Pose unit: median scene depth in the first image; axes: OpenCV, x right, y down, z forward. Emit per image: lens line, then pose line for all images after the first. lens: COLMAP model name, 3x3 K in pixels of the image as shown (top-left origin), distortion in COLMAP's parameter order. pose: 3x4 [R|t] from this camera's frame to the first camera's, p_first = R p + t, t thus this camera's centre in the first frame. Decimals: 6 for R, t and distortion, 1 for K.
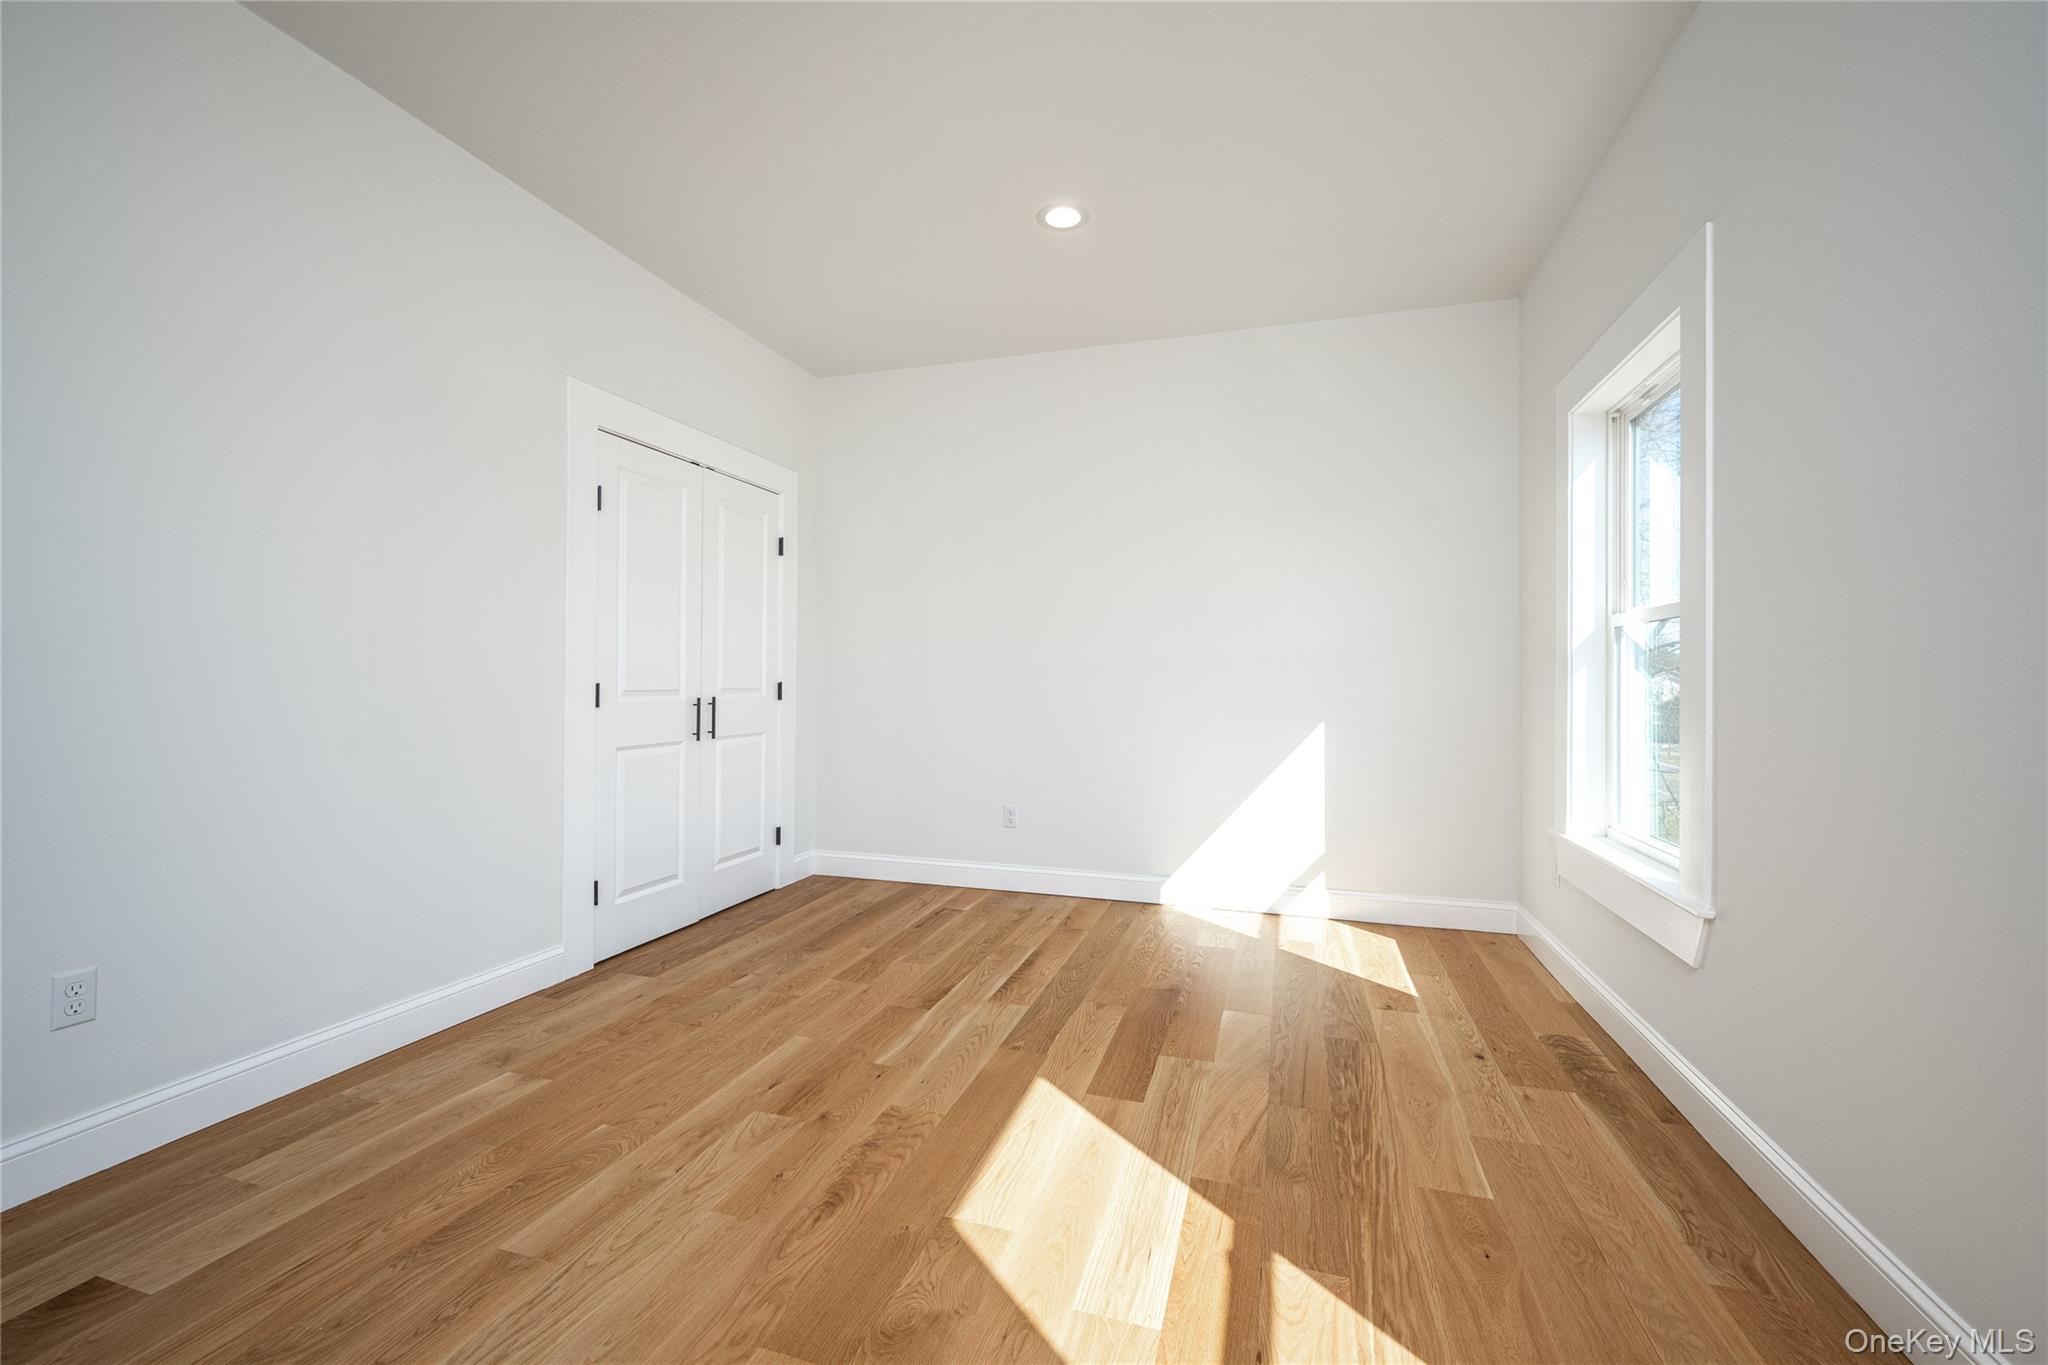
lens RADIAL K [[852.8, 0, 995.8], [0, 852.8, 675.3], [0, 0, 1]] dist [0.000822, -0.000006]
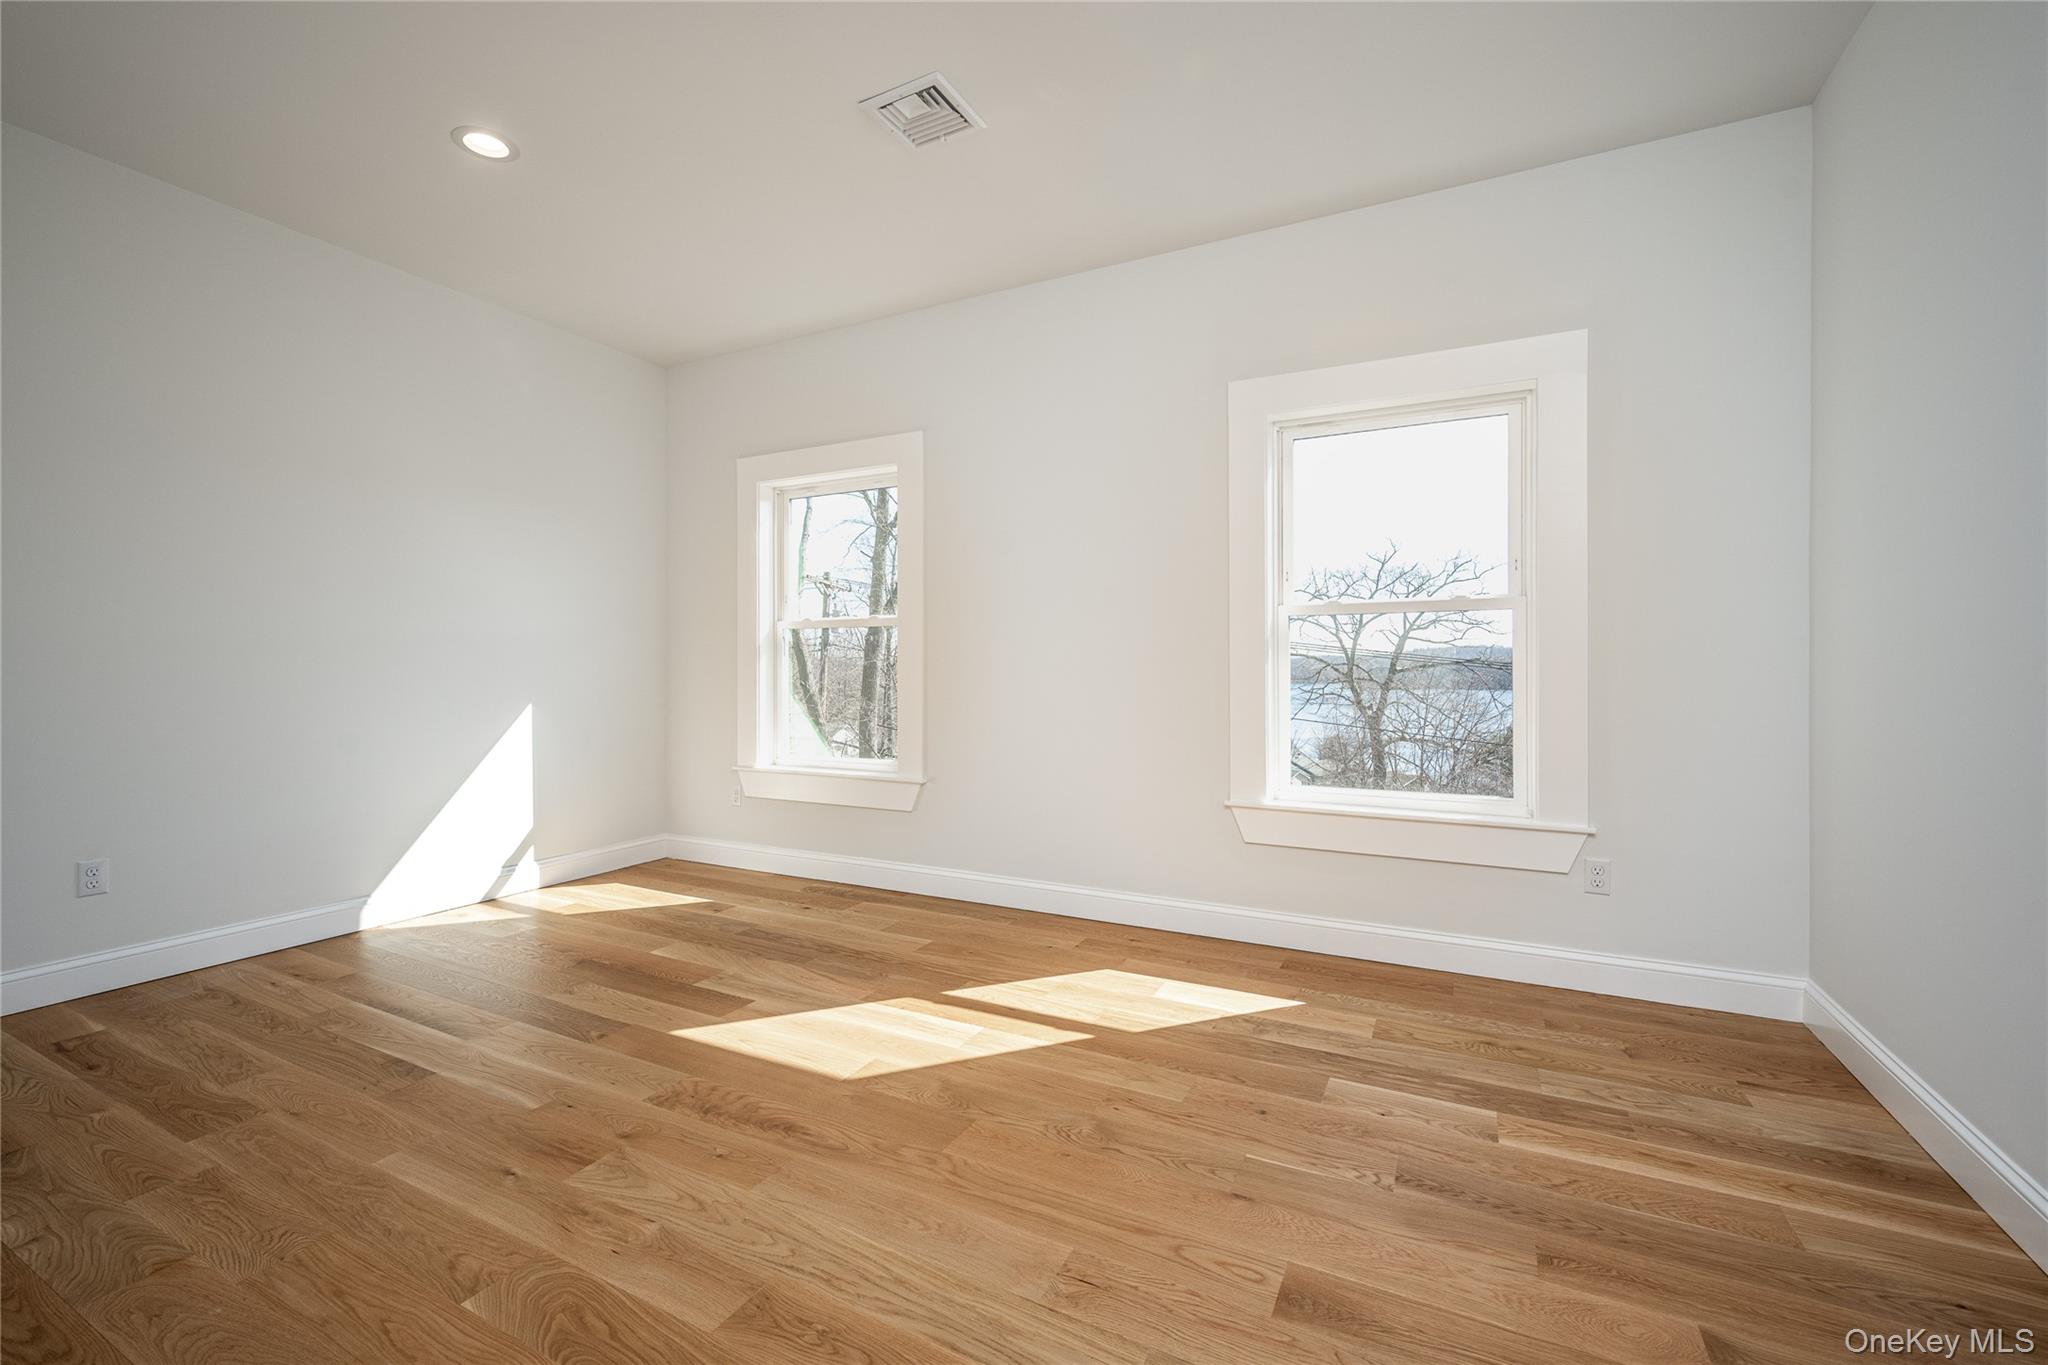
lens RADIAL K [[865.3, 0, 1029.9], [0, 865.3, 662.6], [0, 0, 1]] dist [-0.000290, -0.000171]
pose [[0.150216, 0.000095, 0.988653, -0.933011], [-0.003814, 0.999993, 0.000483, 0.001883], [-0.988646, -0.003844, 0.150215, 0.376471]]
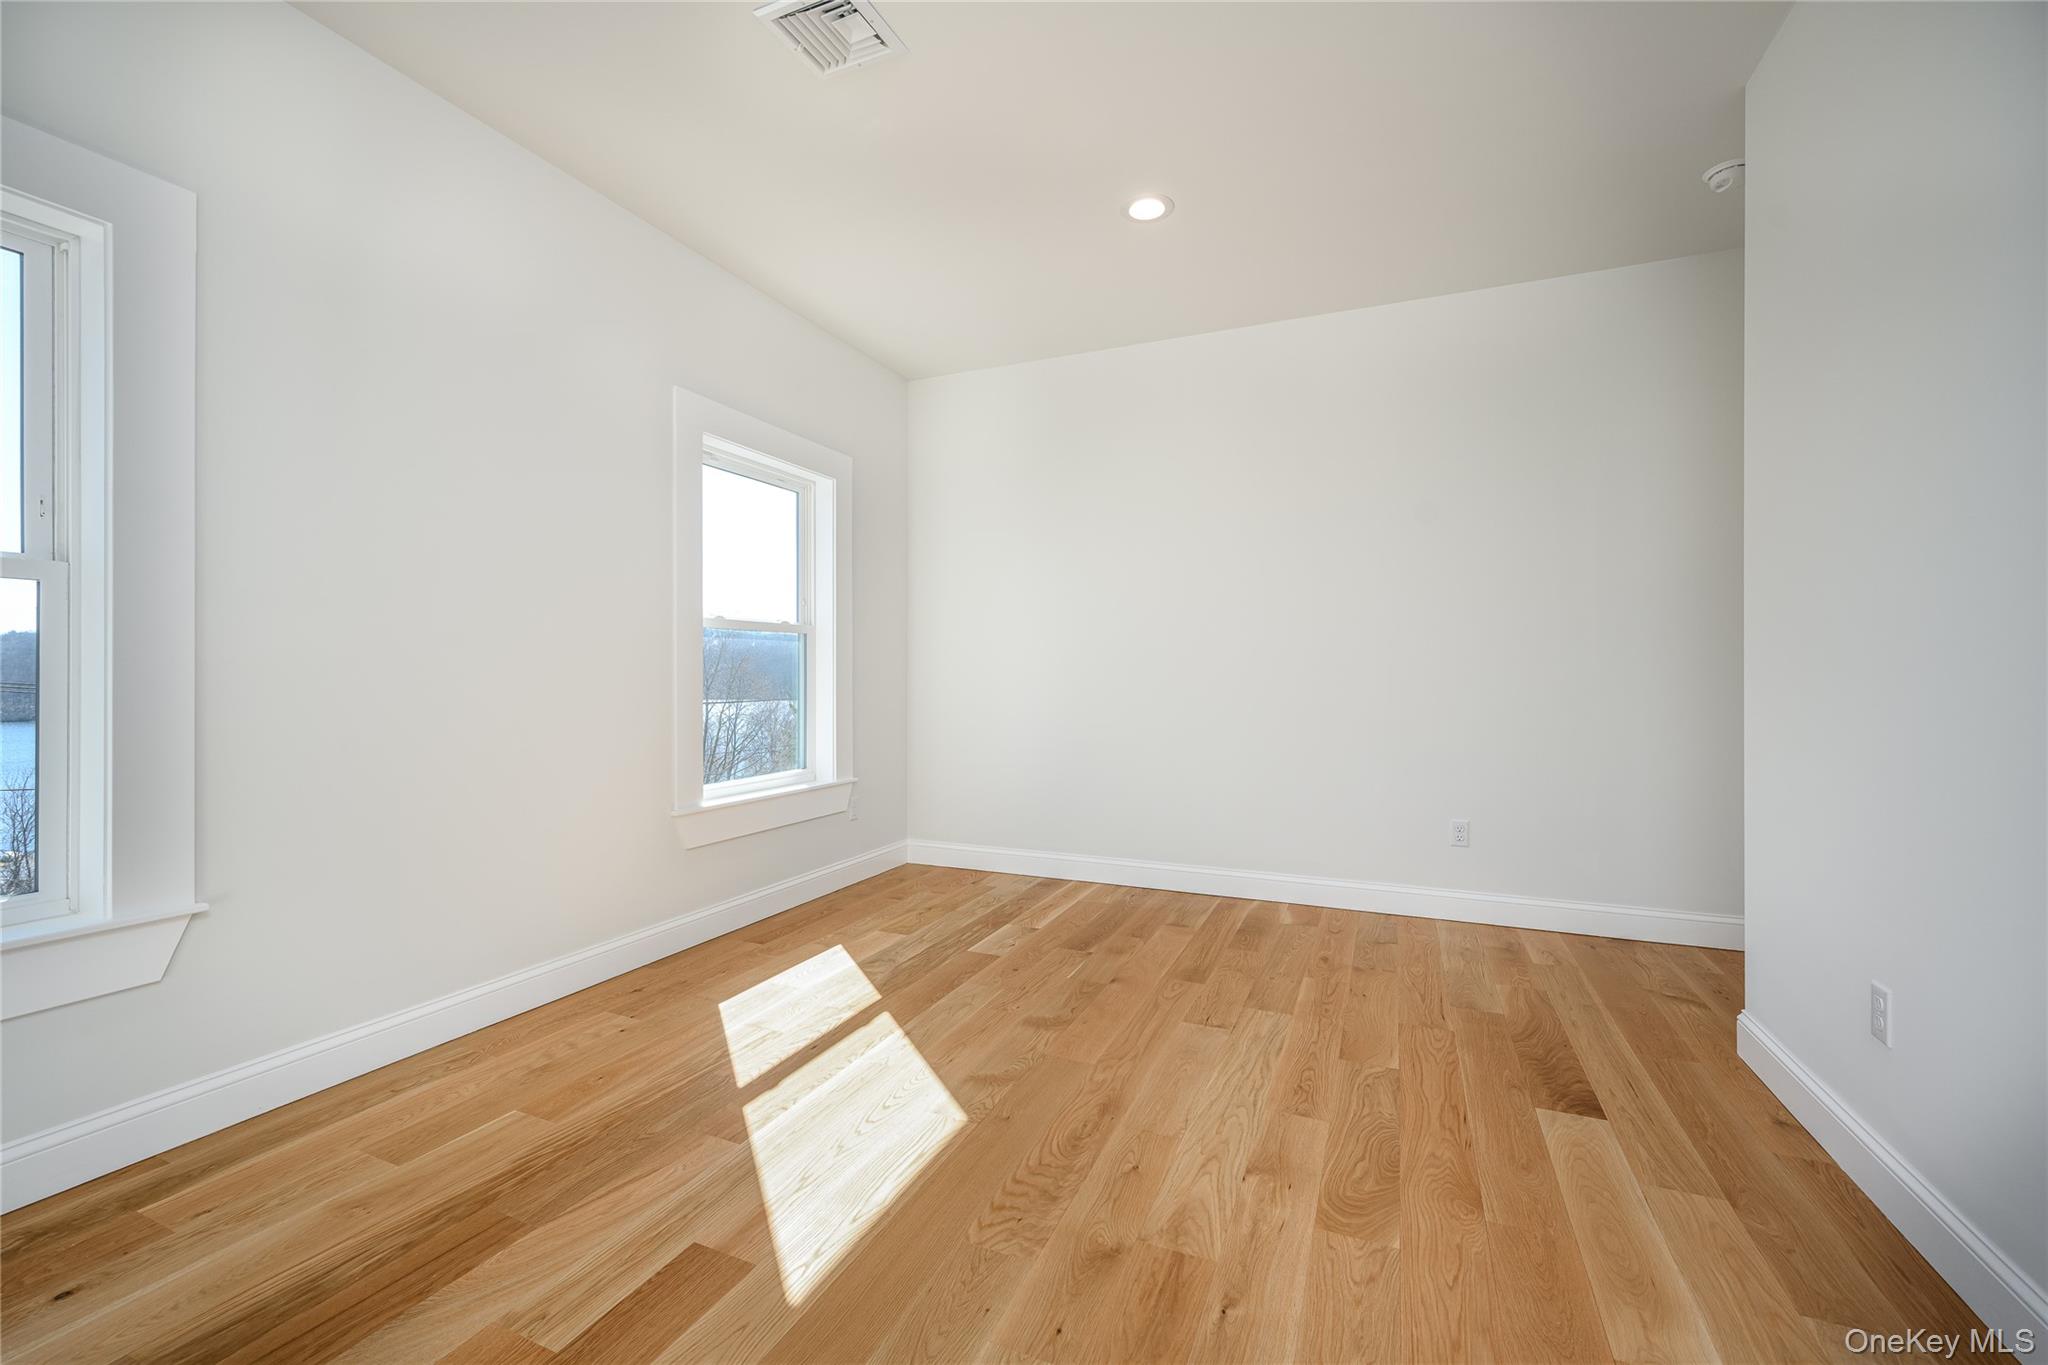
lens RADIAL K [[852.8, 0, 995.8], [0, 852.8, 675.3], [0, 0, 1]] dist [0.000822, -0.000006]
pose [[-0.994562, -0.004547, 0.104051, -0.147590], [-0.004887, 0.999984, -0.003013, 0.010484], [-0.104036, -0.003505, -0.994567, 1.556119]]
